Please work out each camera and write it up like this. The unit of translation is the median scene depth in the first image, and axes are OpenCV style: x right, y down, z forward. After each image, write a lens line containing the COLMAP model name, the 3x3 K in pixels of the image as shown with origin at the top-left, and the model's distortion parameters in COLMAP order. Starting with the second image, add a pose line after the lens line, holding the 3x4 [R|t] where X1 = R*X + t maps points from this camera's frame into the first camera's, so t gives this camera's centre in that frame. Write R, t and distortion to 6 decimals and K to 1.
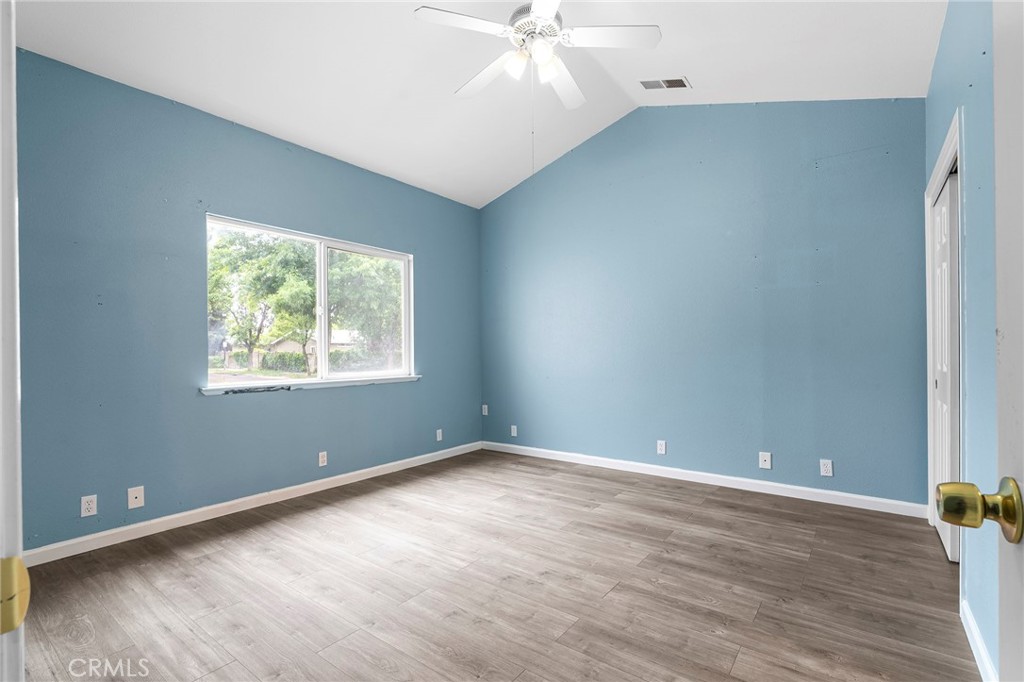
lens RADIAL K [[473.9, 0, 512.0], [0, 473.9, 341.0], [0, 0, 1]] dist [-0.002671, -0.000207]
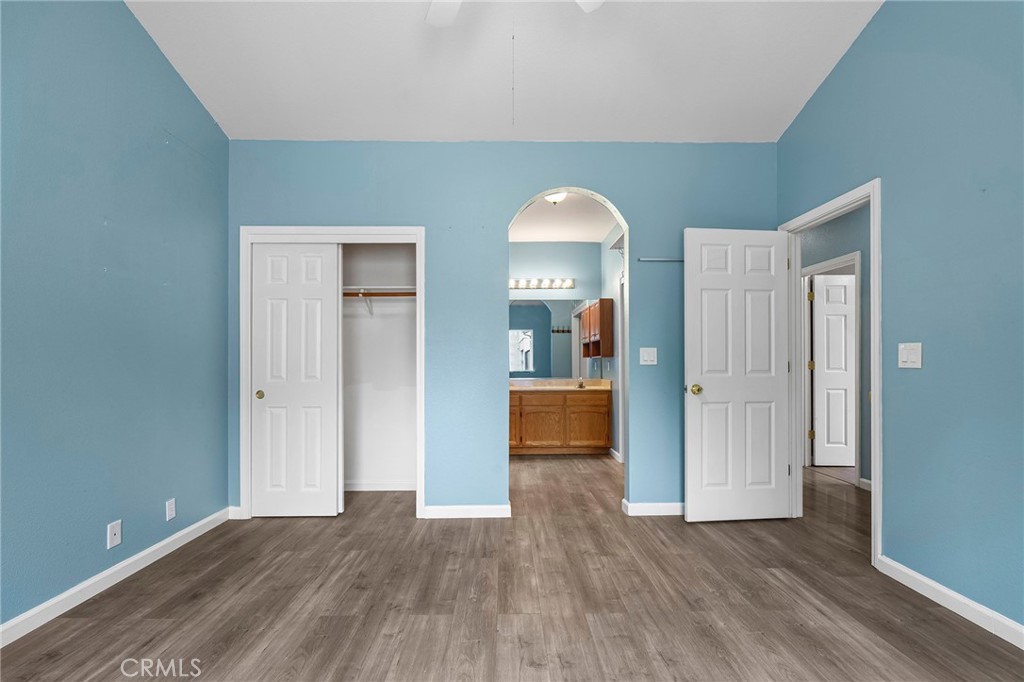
lens RADIAL K [[448.3, 0, 512.0], [0, 448.3, 341.0], [0, 0, 1]] dist [0.000701, 0.000179]
pose [[-0.620058, 0.047740, 0.783102, -0.445988], [-0.009073, 0.997644, -0.068004, 0.029788], [-0.784503, -0.049272, -0.618164, 1.371455]]
